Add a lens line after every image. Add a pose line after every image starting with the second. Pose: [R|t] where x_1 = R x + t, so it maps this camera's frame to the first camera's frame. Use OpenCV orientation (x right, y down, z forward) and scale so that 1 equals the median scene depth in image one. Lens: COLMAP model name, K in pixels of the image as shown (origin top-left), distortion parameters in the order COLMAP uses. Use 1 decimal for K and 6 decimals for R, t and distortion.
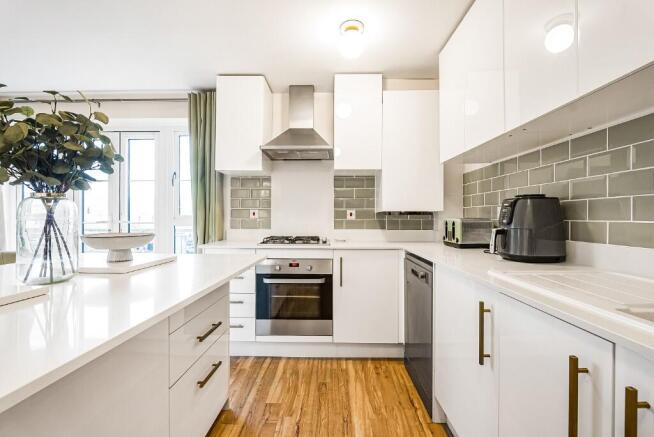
lens RADIAL K [[295.7, 0, 327.9], [0, 295.7, 215.9], [0, 0, 1]] dist [-0.017344, -0.000028]
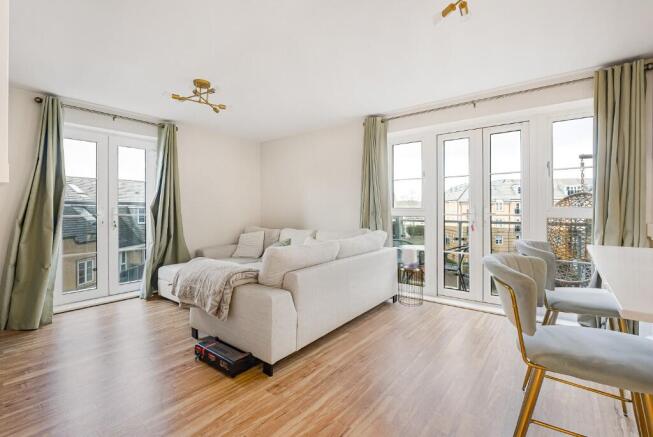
lens RADIAL K [[295.2, 0, 327.4], [0, 295.2, 215.9], [0, 0, 1]] dist [-0.017344, -0.000028]
pose [[0.796576, 0.006948, -0.604499, -0.709660], [0.000776, 0.999921, 0.012516, 0.016934], [0.604538, -0.010439, 0.796508, -0.246388]]
